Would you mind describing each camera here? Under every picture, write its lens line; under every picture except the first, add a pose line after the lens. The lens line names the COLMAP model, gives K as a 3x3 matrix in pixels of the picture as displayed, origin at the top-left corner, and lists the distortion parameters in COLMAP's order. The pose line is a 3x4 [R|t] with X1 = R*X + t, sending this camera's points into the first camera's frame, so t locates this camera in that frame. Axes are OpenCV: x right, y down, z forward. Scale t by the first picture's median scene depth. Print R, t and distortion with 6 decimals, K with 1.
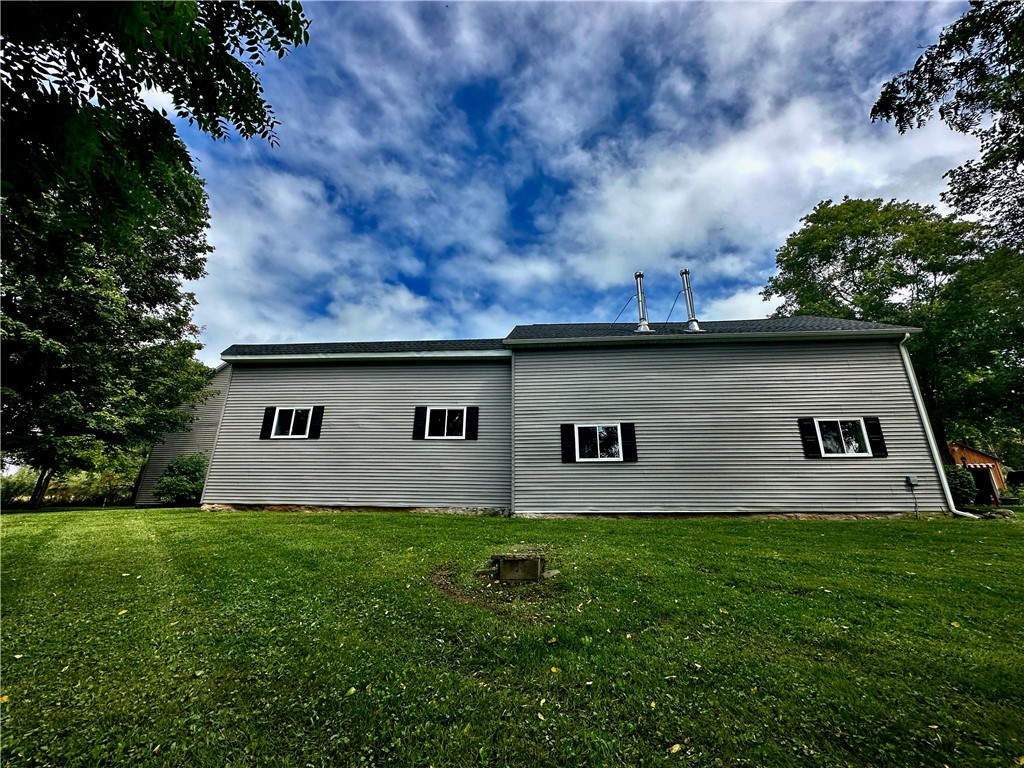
lens RADIAL K [[412.7, 0, 512.0], [0, 412.7, 384.0], [0, 0, 1]] dist [0.007258, 0.000026]
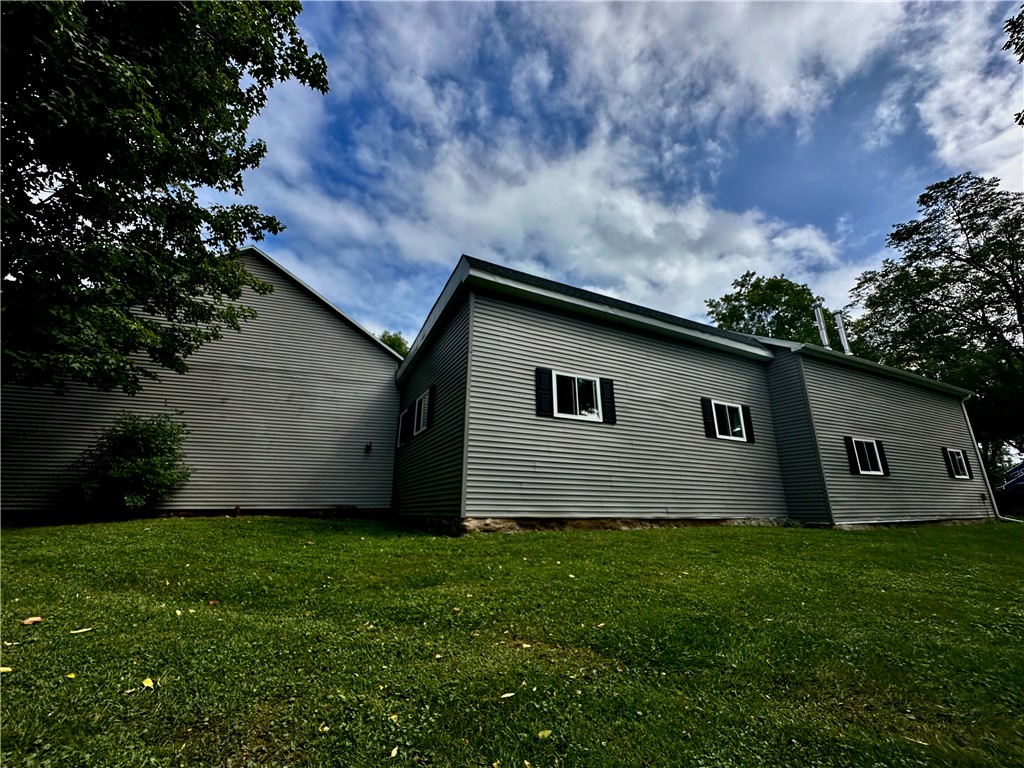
lens RADIAL K [[412.7, 0, 512.0], [0, 412.7, 384.0], [0, 0, 1]] dist [0.007258, 0.000026]
pose [[0.846575, 0.135241, 0.514801, -1.008959], [-0.187932, 0.980837, 0.051377, 0.058789], [-0.497988, -0.140242, 0.855769, 0.488282]]
